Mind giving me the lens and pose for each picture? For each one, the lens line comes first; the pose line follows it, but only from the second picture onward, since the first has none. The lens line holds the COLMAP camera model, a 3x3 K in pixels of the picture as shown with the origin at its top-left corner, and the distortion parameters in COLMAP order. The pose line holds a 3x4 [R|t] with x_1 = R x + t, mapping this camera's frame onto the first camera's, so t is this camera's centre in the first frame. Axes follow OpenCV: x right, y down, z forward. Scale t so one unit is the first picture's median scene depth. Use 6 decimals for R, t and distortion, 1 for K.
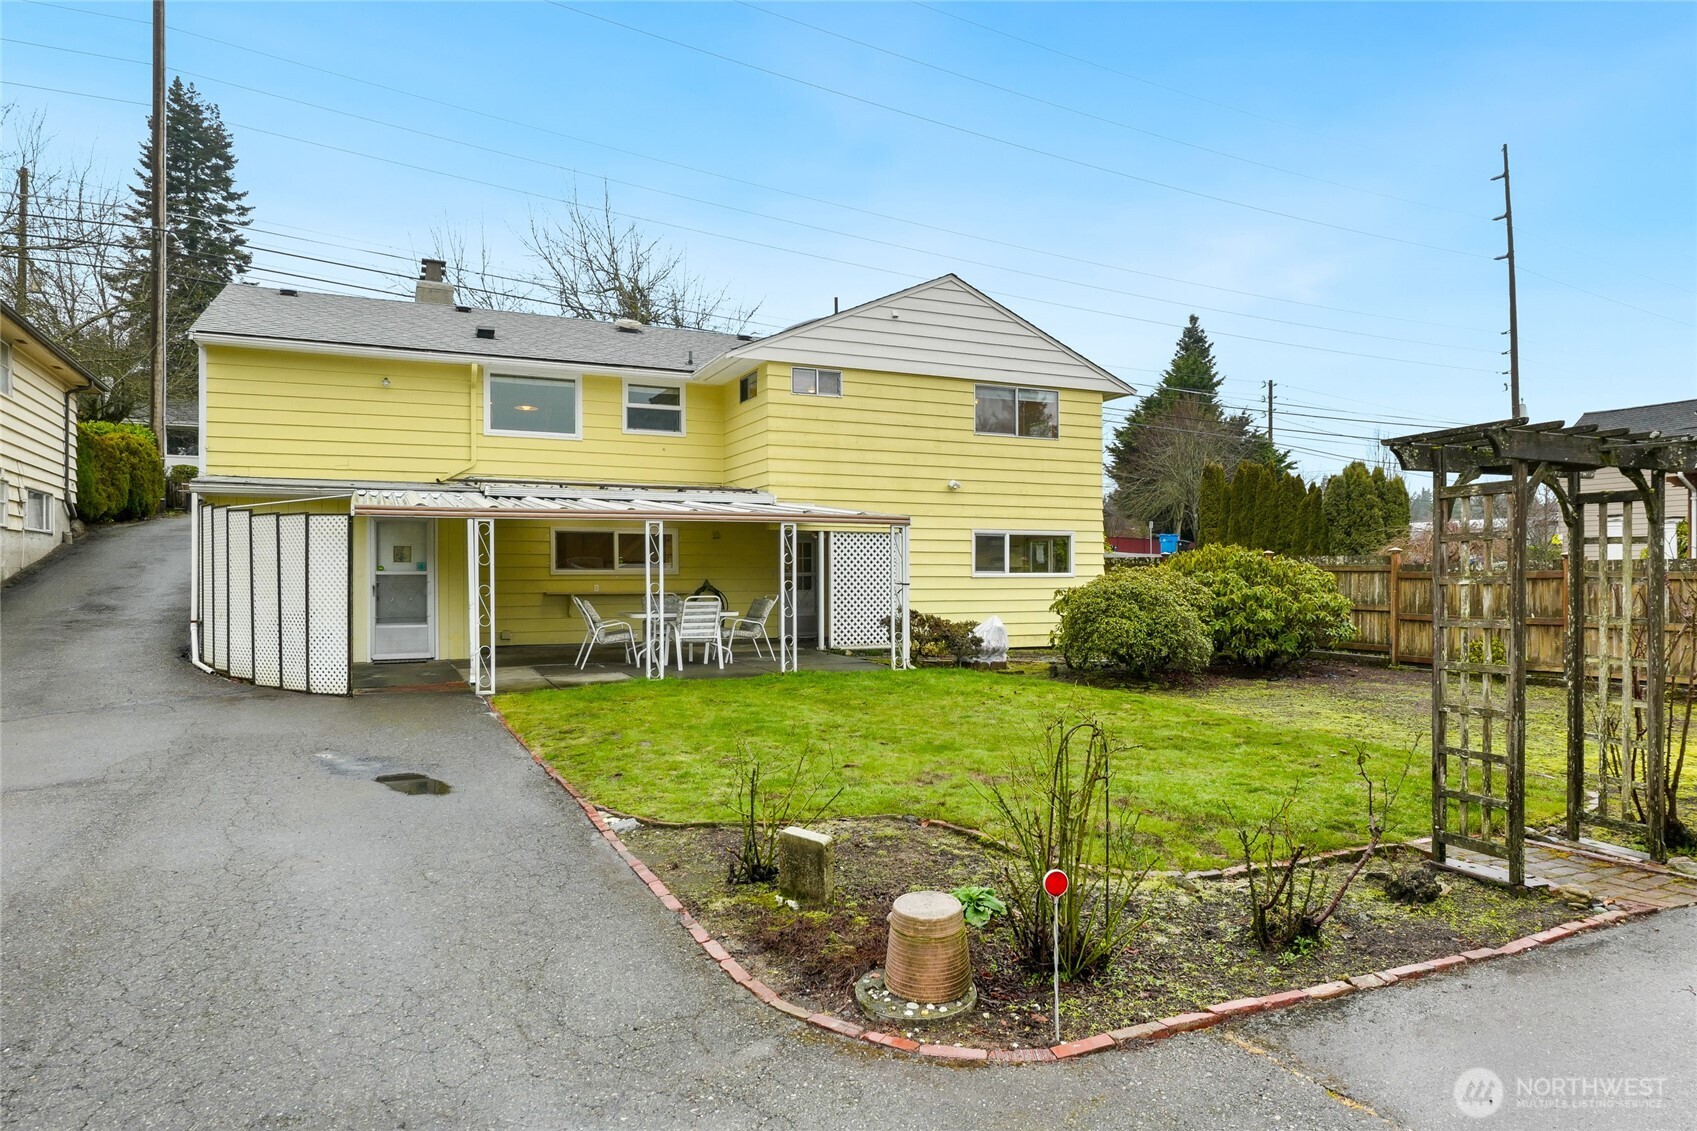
lens RADIAL K [[1042.4, 0, 850.1], [0, 1042.4, 567.0], [0, 0, 1]] dist [-0.004645, -0.000645]
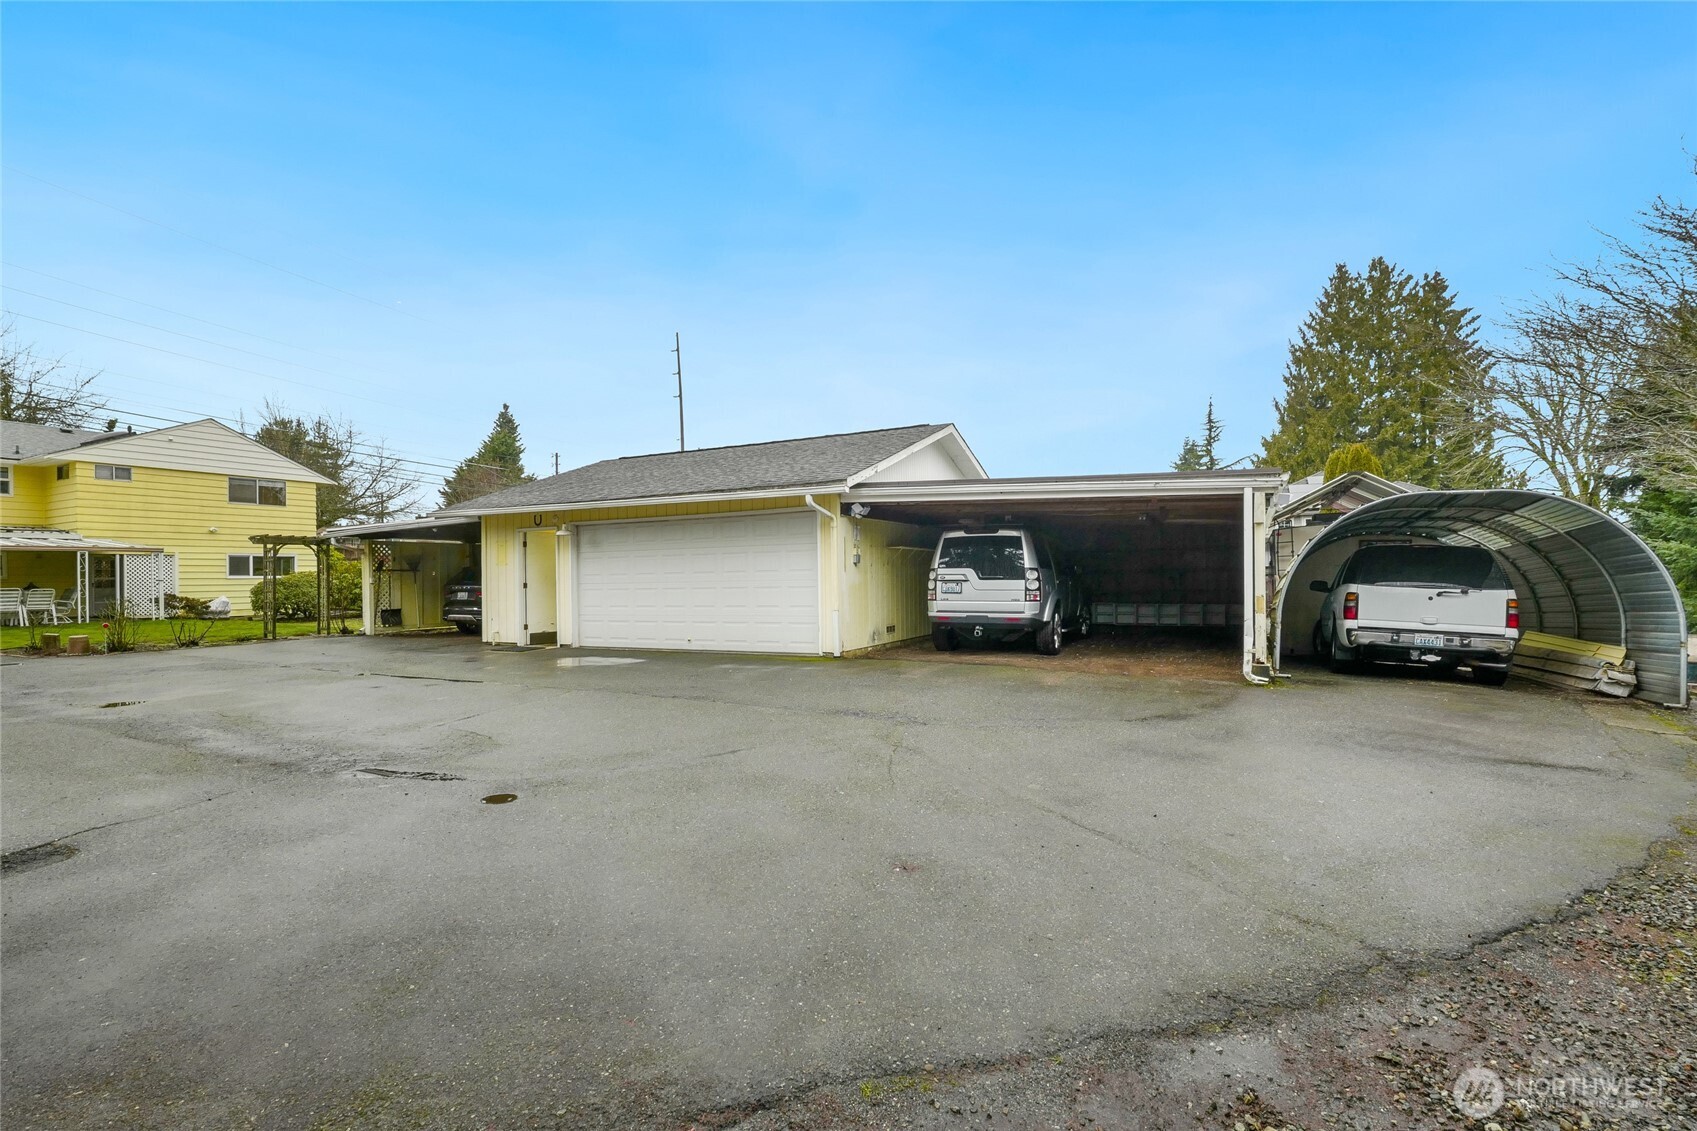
lens RADIAL K [[788.7, 0, 843.0], [0, 788.7, 567.3], [0, 0, 1]] dist [-0.010193, 0.000204]
pose [[0.793607, -0.005660, 0.608404, 0.144697], [0.012196, 0.999904, -0.006605, 0.013089], [-0.608308, 0.012662, 0.793600, -0.847435]]
